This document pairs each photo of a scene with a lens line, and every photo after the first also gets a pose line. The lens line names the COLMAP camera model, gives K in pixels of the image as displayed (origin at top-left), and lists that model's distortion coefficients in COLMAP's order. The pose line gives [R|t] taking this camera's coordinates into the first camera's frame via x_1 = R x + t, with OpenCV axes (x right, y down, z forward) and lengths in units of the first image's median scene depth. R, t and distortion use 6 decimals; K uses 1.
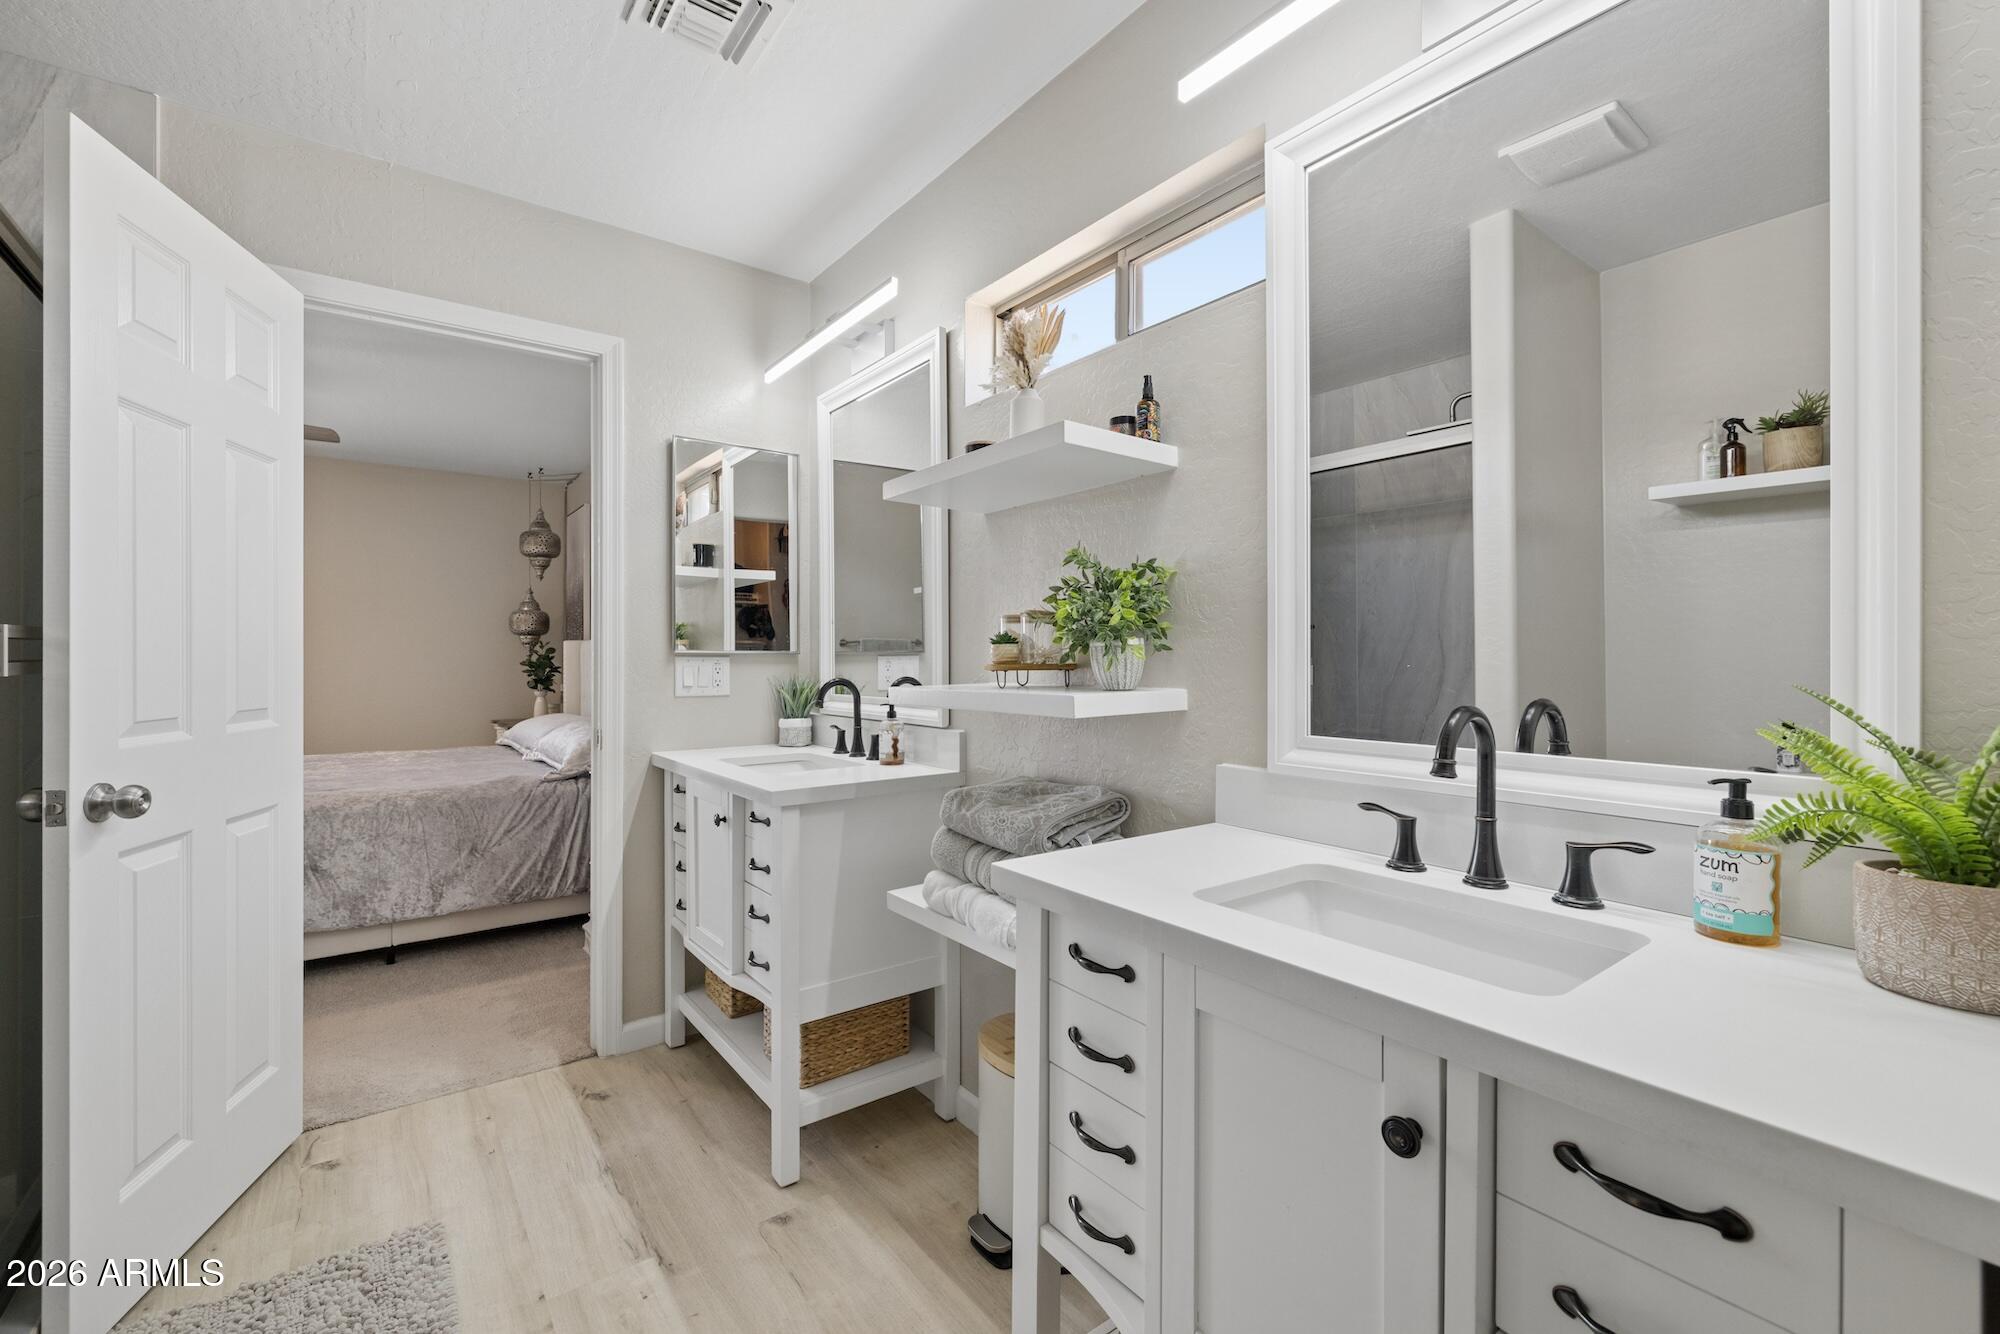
lens RADIAL K [[839.1, 0, 997.9], [0, 839.1, 653.0], [0, 0, 1]] dist [0.001256, -0.000077]
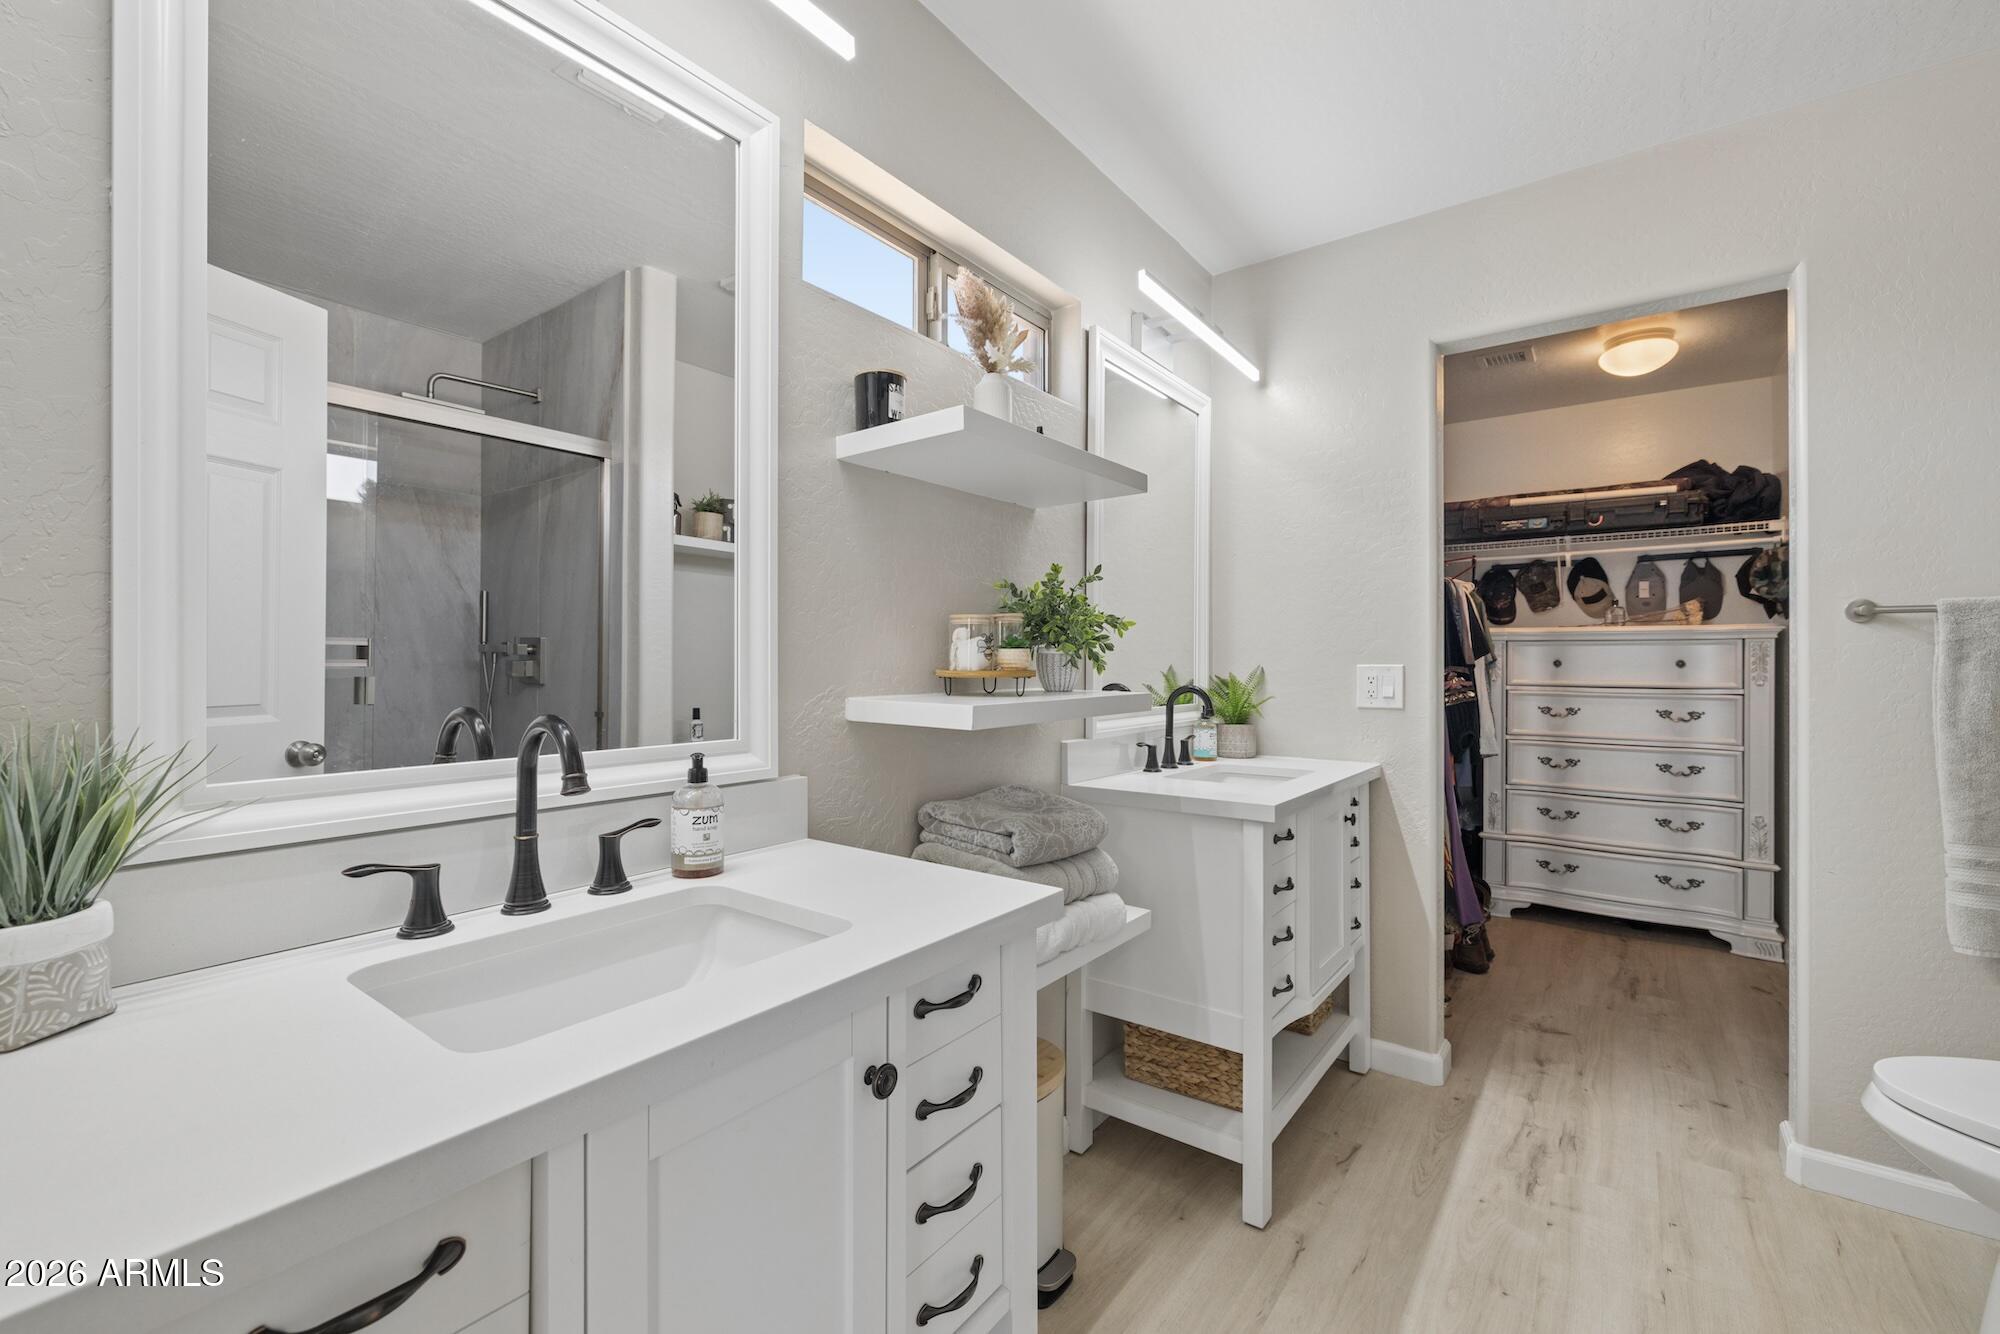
lens RADIAL K [[839.1, 0, 995.0], [0, 839.1, 662.5], [0, 0, 1]] dist [0.001256, -0.000077]
pose [[-0.280228, 0.014571, 0.959823, -0.500198], [0.006237, 0.999891, -0.013359, 0.015109], [-0.959913, 0.002243, -0.280288, 0.790514]]
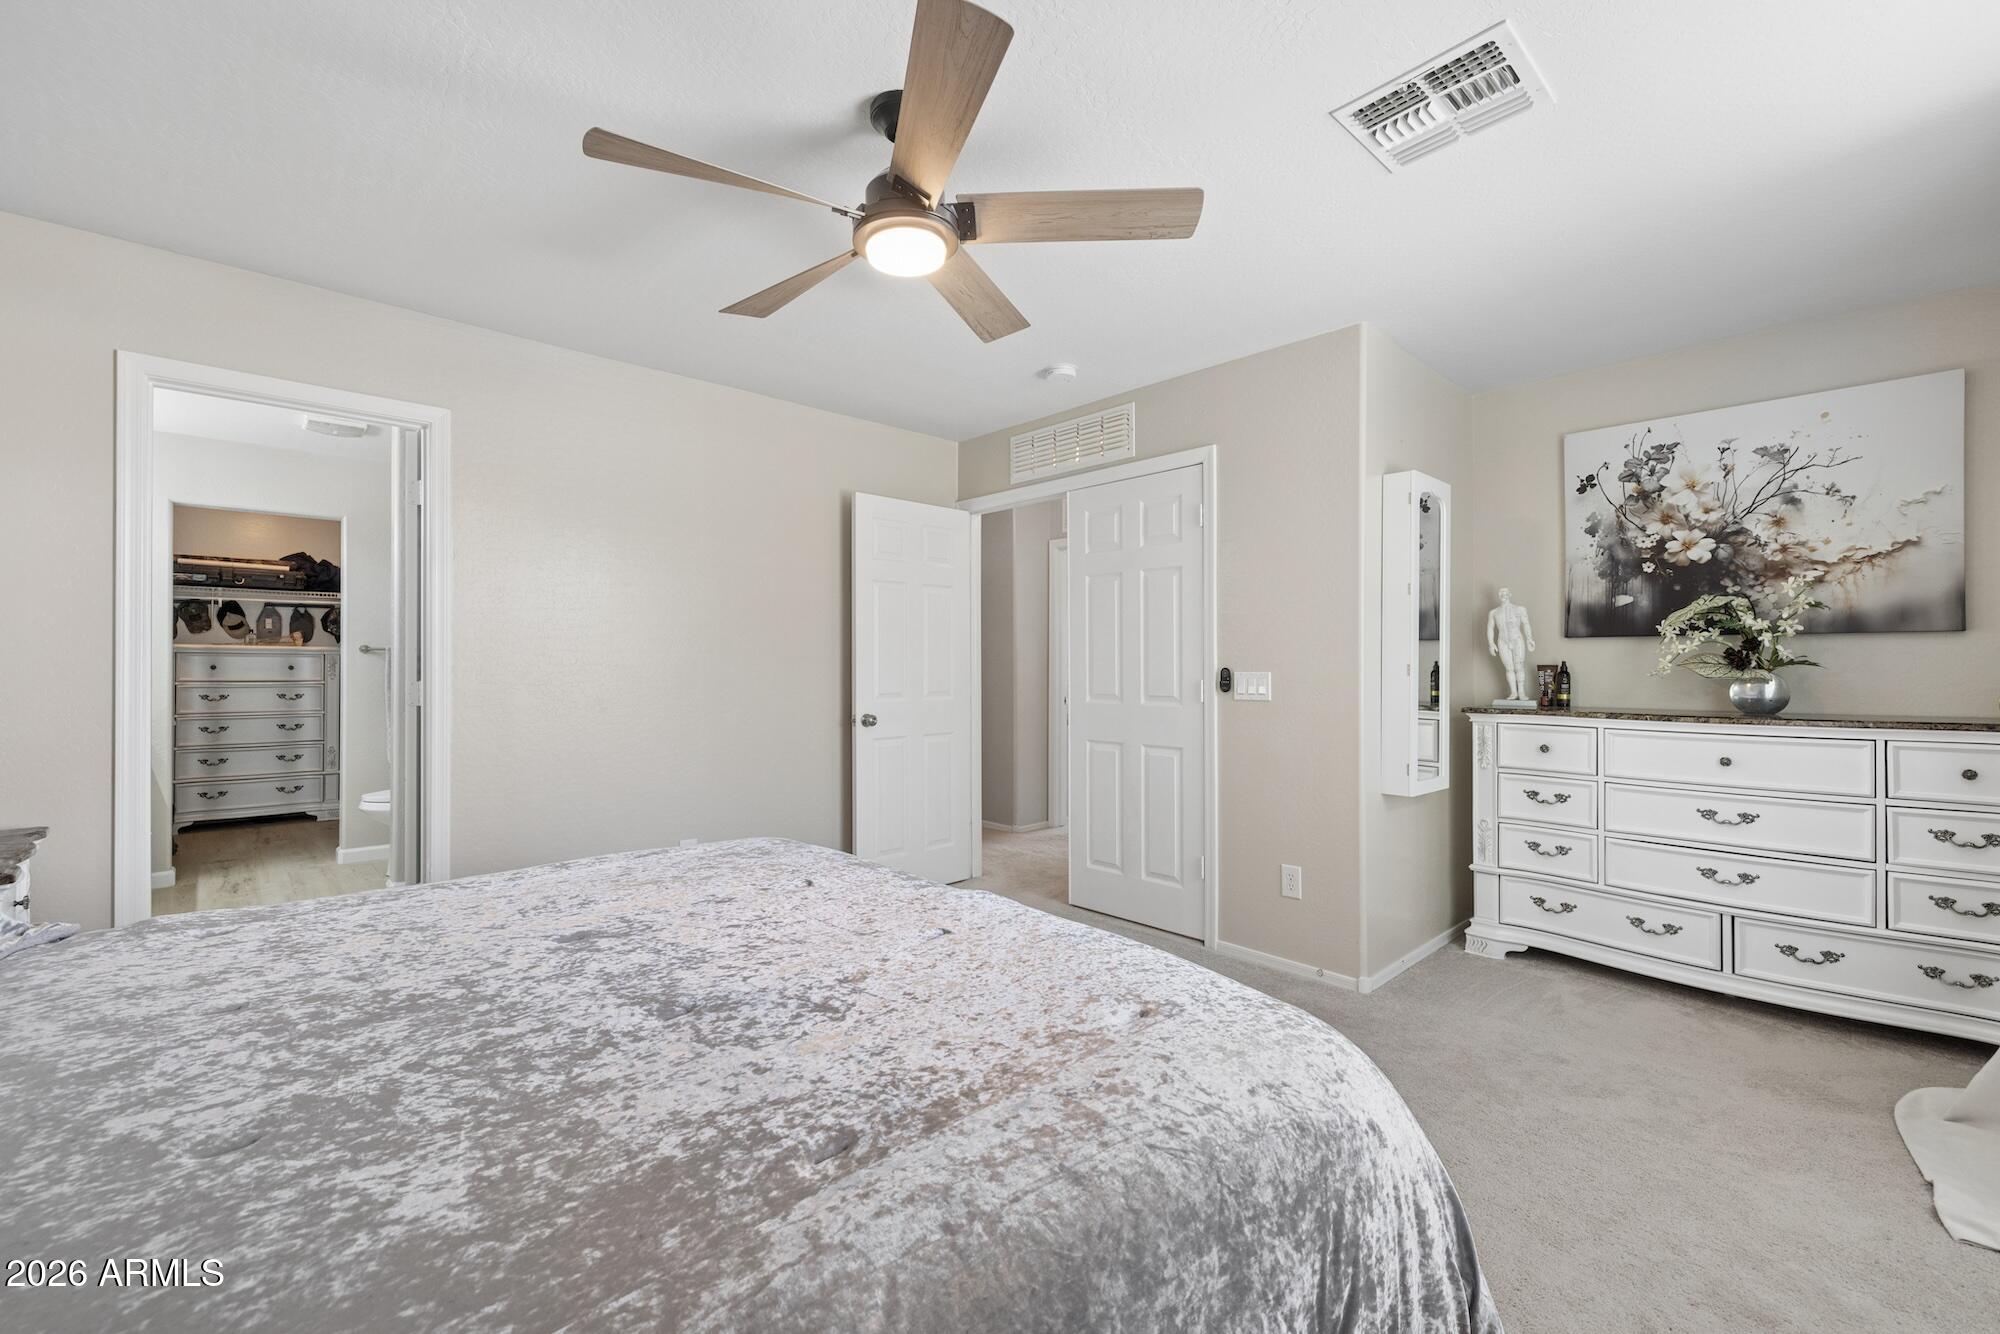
lens RADIAL K [[839.1, 0, 987.4], [0, 839.1, 664.9], [0, 0, 1]] dist [0.001256, -0.000077]
pose [[-0.994054, 0.010456, -0.108381, -1.294841], [0.010385, 0.999945, 0.001224, 0.016262], [0.108388, 0.000091, -0.994109, 2.054665]]
